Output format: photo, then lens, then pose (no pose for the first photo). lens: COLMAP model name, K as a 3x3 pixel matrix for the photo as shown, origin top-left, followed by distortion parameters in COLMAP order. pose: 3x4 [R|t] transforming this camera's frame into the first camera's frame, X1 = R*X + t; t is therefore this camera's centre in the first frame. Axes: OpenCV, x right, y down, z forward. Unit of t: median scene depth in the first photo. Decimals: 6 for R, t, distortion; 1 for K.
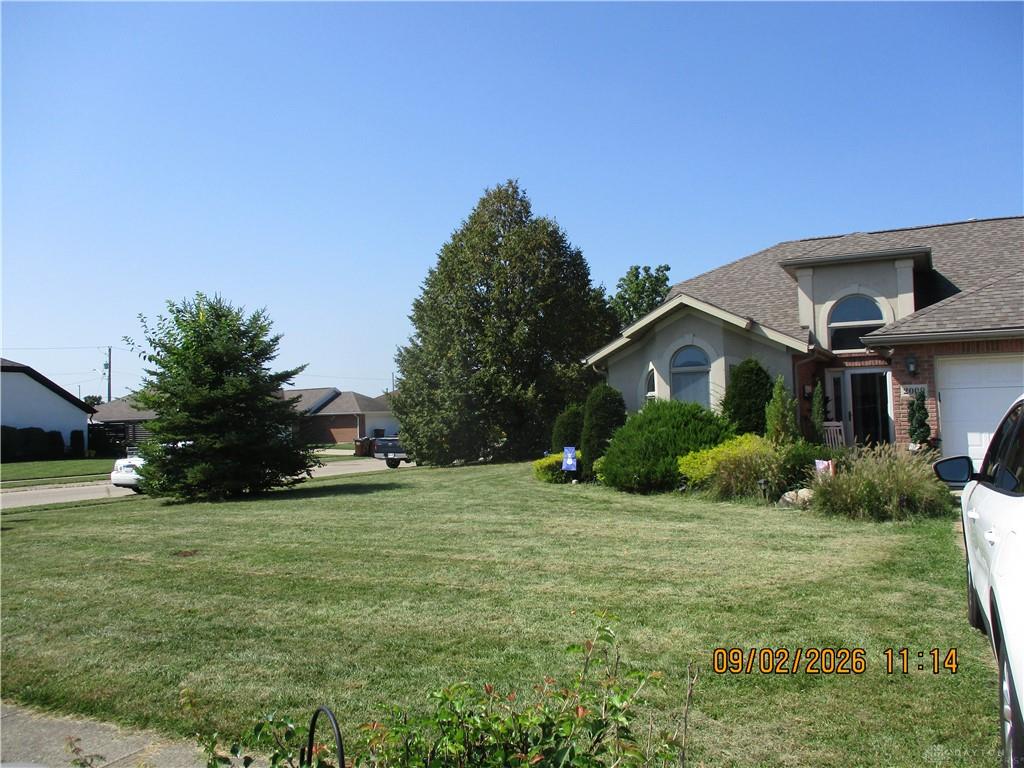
lens RADIAL K [[843.5, 0, 517.8], [0, 843.5, 374.3], [0, 0, 1]] dist [-0.023919, -0.001574]
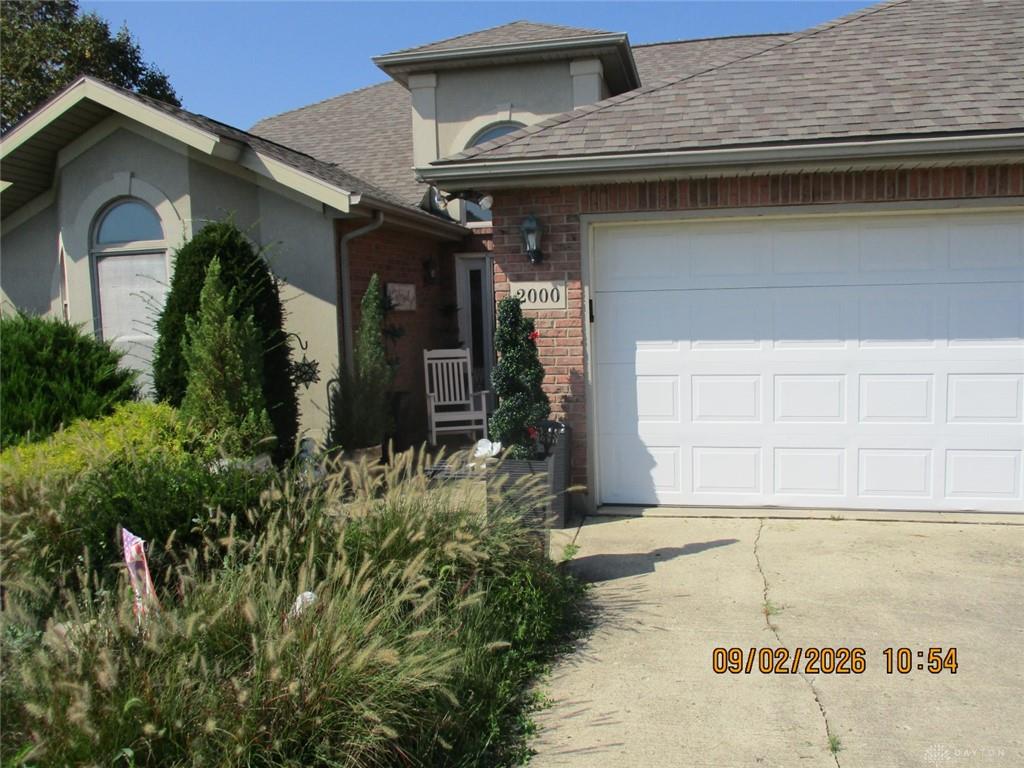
lens RADIAL K [[843.5, 0, 517.8], [0, 843.5, 374.3], [0, 0, 1]] dist [-0.023919, -0.001574]
pose [[0.968462, -0.021800, 0.248207, 0.303663], [-0.007847, 0.993002, 0.117834, 0.007462], [-0.249039, -0.116065, 0.961514, 0.495459]]
